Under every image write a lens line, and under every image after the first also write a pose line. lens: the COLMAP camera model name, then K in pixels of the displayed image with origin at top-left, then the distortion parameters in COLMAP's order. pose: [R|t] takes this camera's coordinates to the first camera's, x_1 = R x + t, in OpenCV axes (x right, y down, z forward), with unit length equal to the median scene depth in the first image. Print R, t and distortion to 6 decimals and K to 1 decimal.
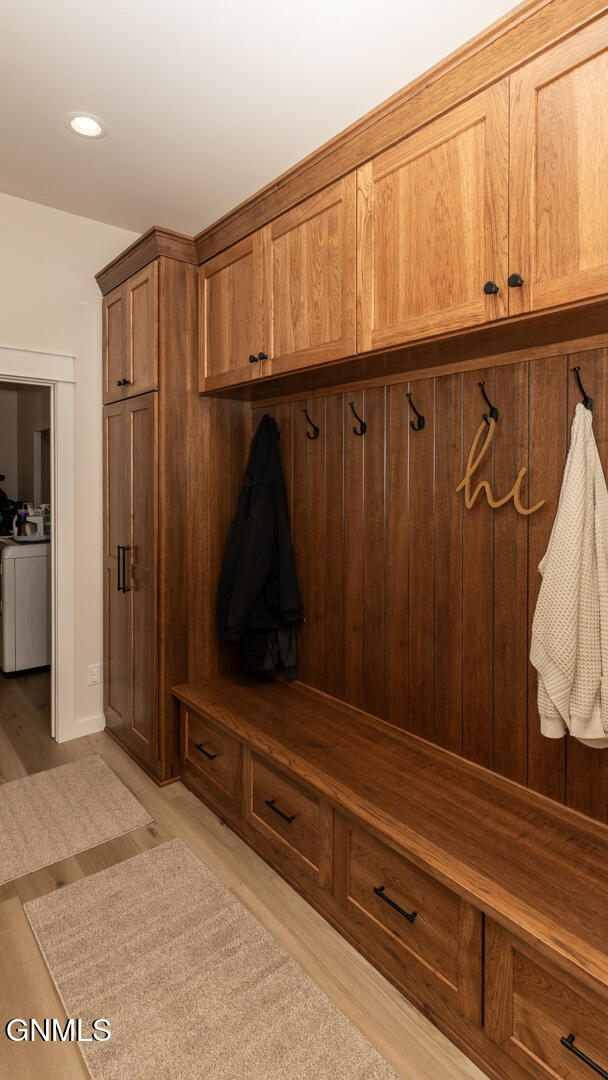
lens RADIAL K [[537.0, 0, 304.0], [0, 537.0, 540.0], [0, 0, 1]] dist [-0.000650, -0.000011]
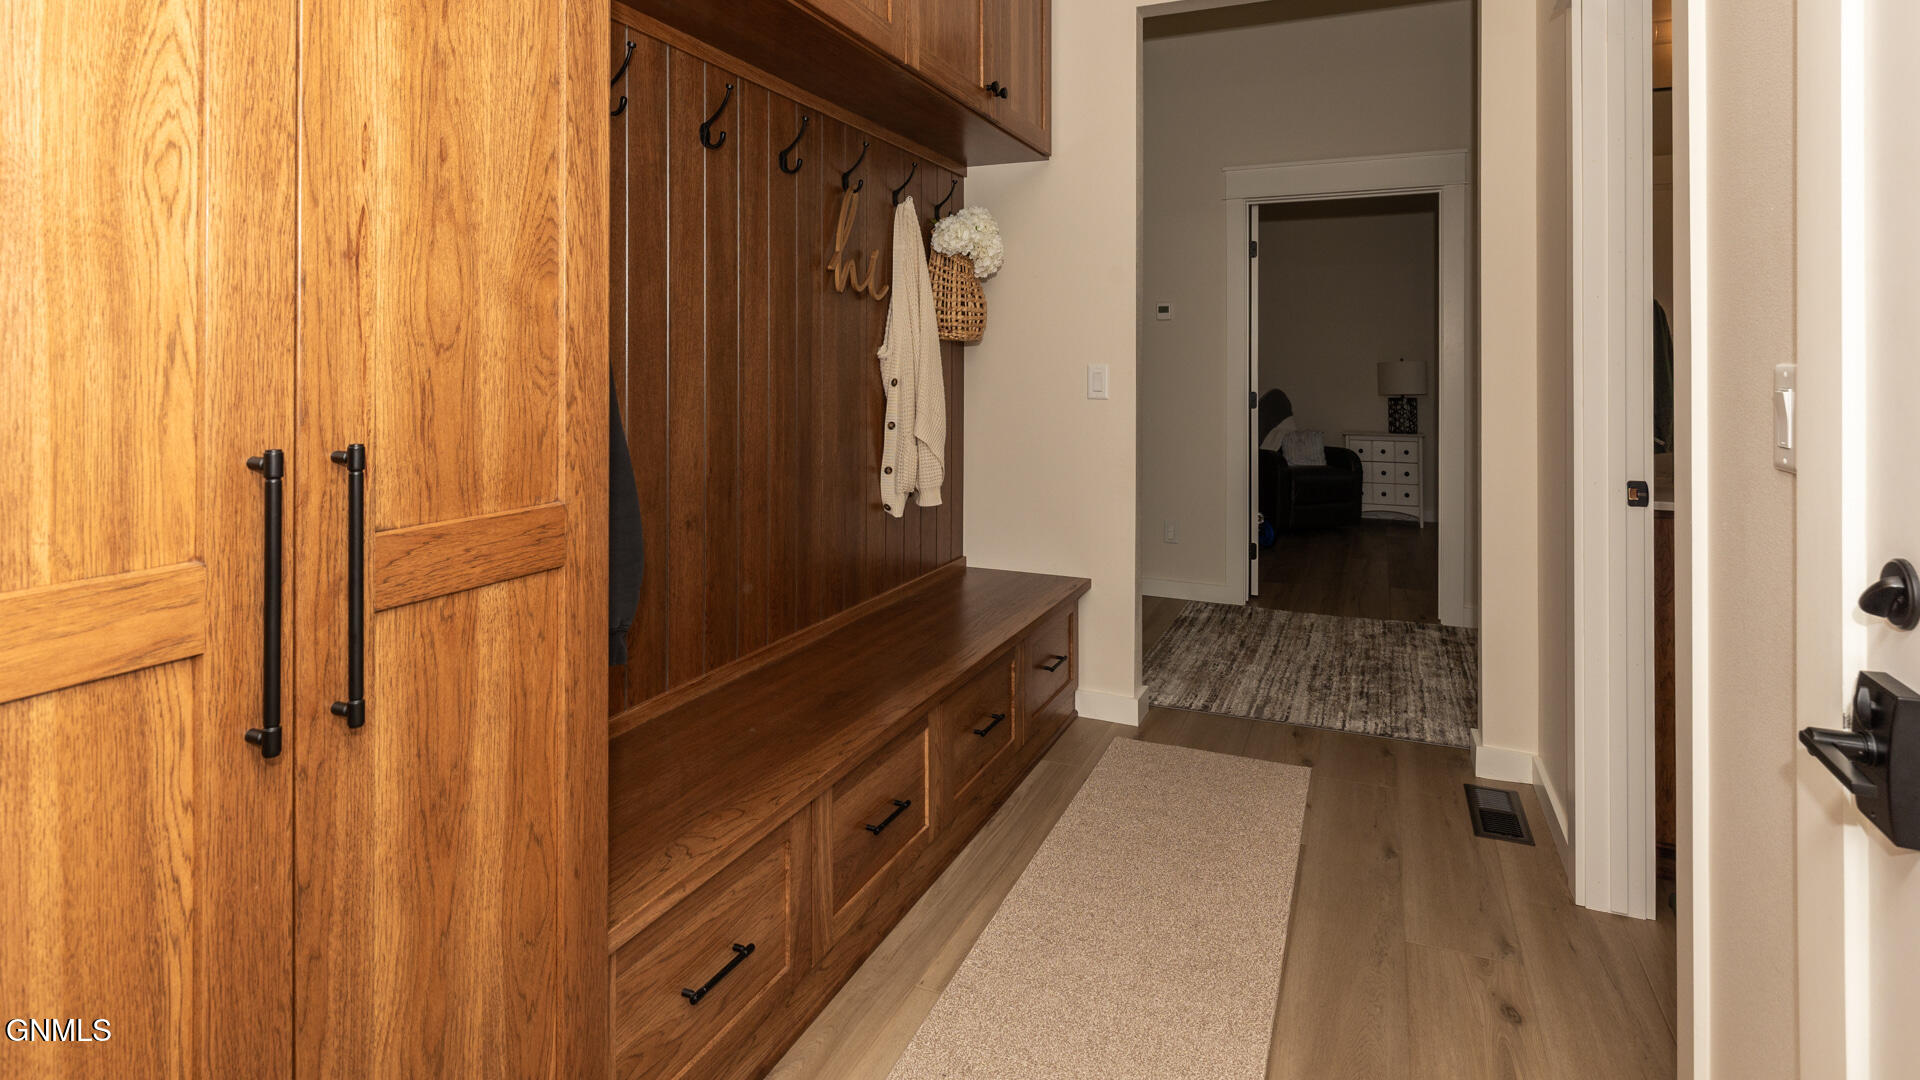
lens RADIAL K [[954.7, 0, 960.0], [0, 954.7, 540.0], [0, 0, 1]] dist [-0.000650, -0.000011]
pose [[-0.458174, -0.124523, 0.880097, -0.940131], [0.144148, 0.966623, 0.211807, 0.022243], [-0.877096, 0.223908, -0.424932, 1.314460]]
